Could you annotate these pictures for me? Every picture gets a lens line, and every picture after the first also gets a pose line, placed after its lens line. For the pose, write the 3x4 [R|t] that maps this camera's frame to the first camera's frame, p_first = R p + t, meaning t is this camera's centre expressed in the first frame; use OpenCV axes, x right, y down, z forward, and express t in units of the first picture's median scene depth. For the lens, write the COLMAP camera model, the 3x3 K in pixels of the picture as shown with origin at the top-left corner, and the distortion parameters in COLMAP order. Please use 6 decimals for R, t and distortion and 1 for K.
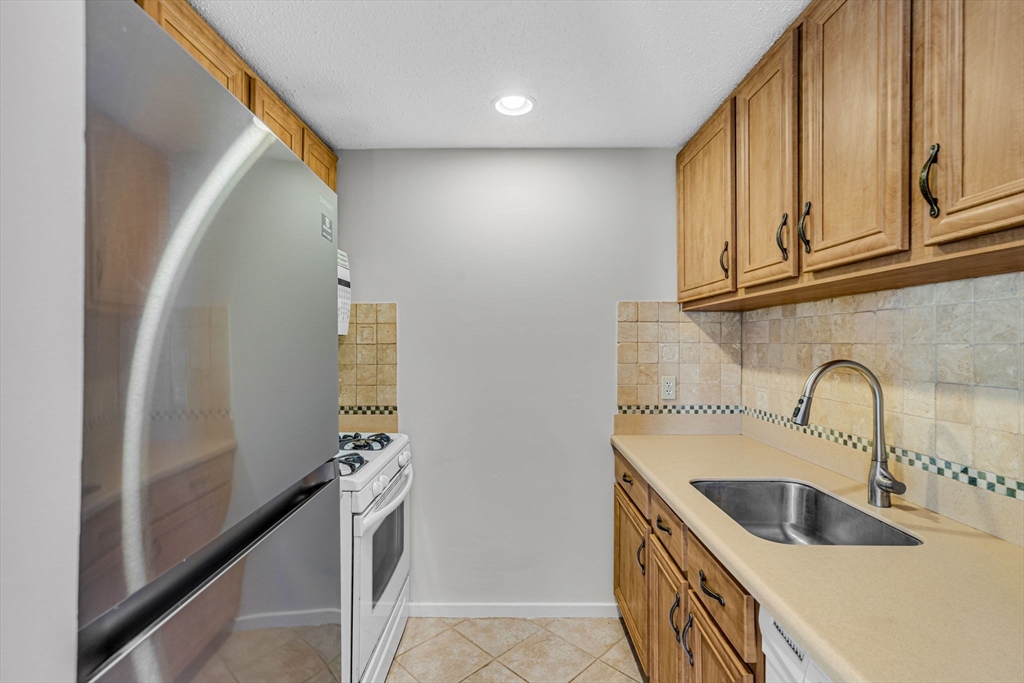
lens RADIAL K [[475.2, 0, 512.0], [0, 475.2, 341.5], [0, 0, 1]] dist [-0.002449, 0.000841]
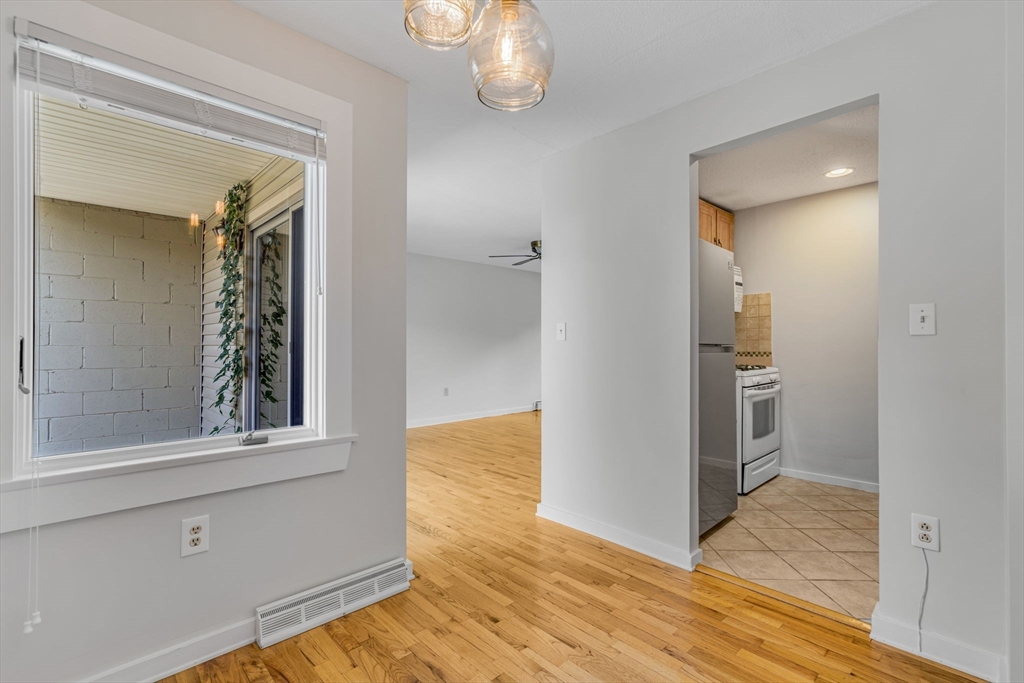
lens RADIAL K [[463.2, 0, 511.8], [0, 463.2, 345.7], [0, 0, 1]] dist [-0.001423, 0.000116]
pose [[0.690072, -0.003856, -0.723730, 0.375811], [0.004235, 0.999990, -0.001290, 0.127408], [0.723728, -0.002175, 0.690082, -0.979288]]
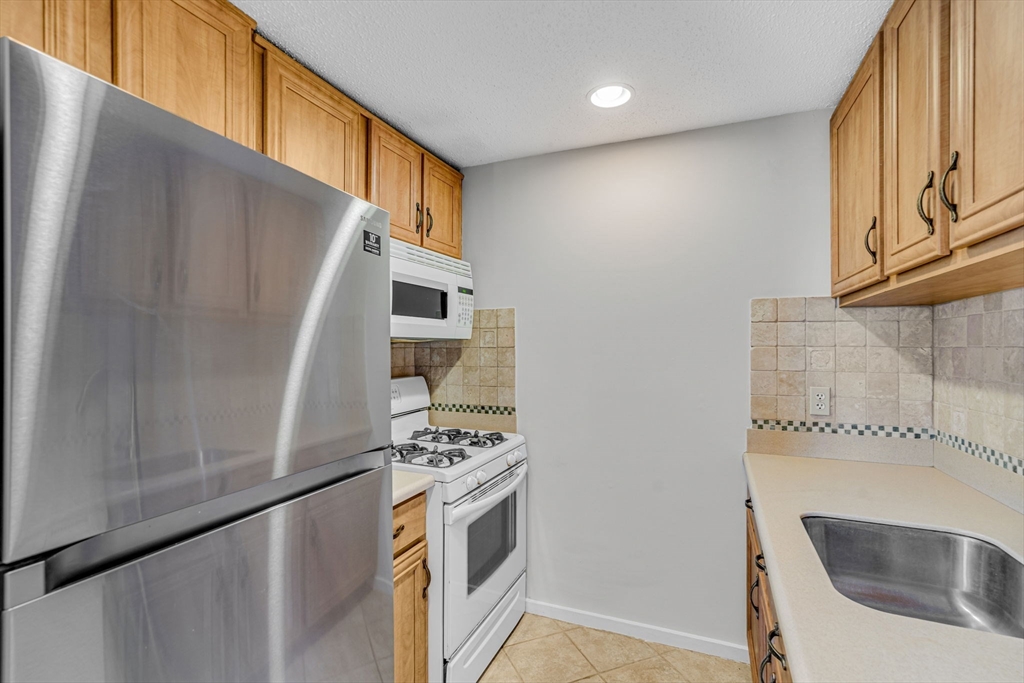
lens RADIAL K [[479.1, 0, 513.9], [0, 479.1, 347.6], [0, 0, 1]] dist [-0.012364, 0.016328]
pose [[0.924491, 0.001419, -0.381202, 0.176531], [-0.000431, 0.999996, 0.002676, 0.003135], [0.381204, -0.002310, 0.924488, 0.036389]]
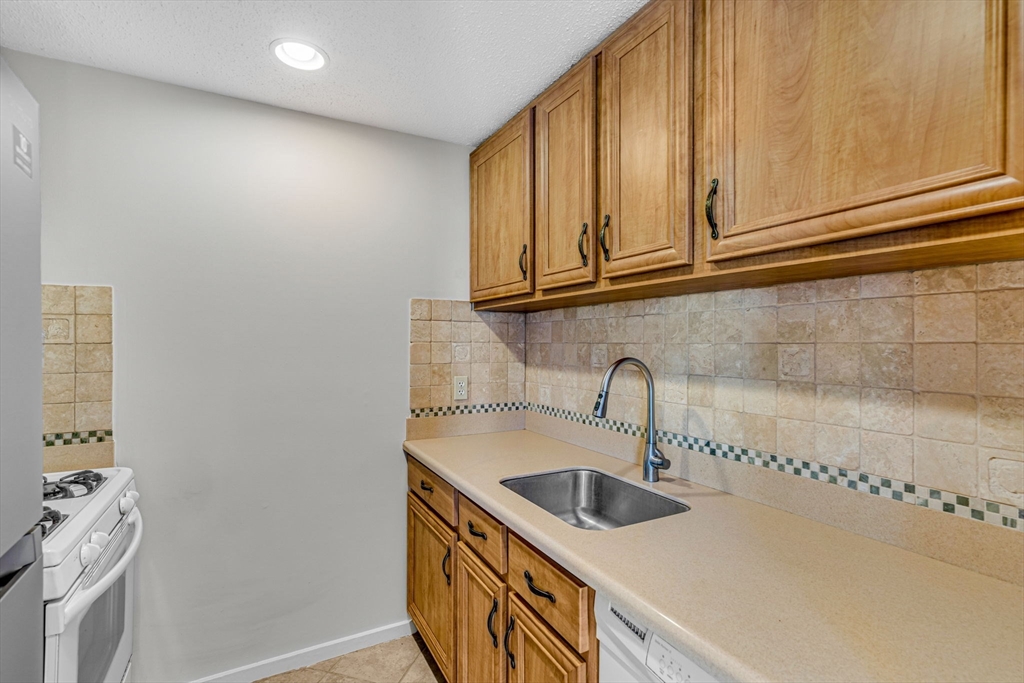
lens RADIAL K [[485.5, 0, 513.0], [0, 485.5, 340.1], [0, 0, 1]] dist [-0.027403, 0.022016]
pose [[0.876665, 0.003040, 0.481092, -0.068810], [-0.002283, 0.999995, -0.002158, 0.000120], [-0.481096, 0.000794, 0.876667, 0.075162]]
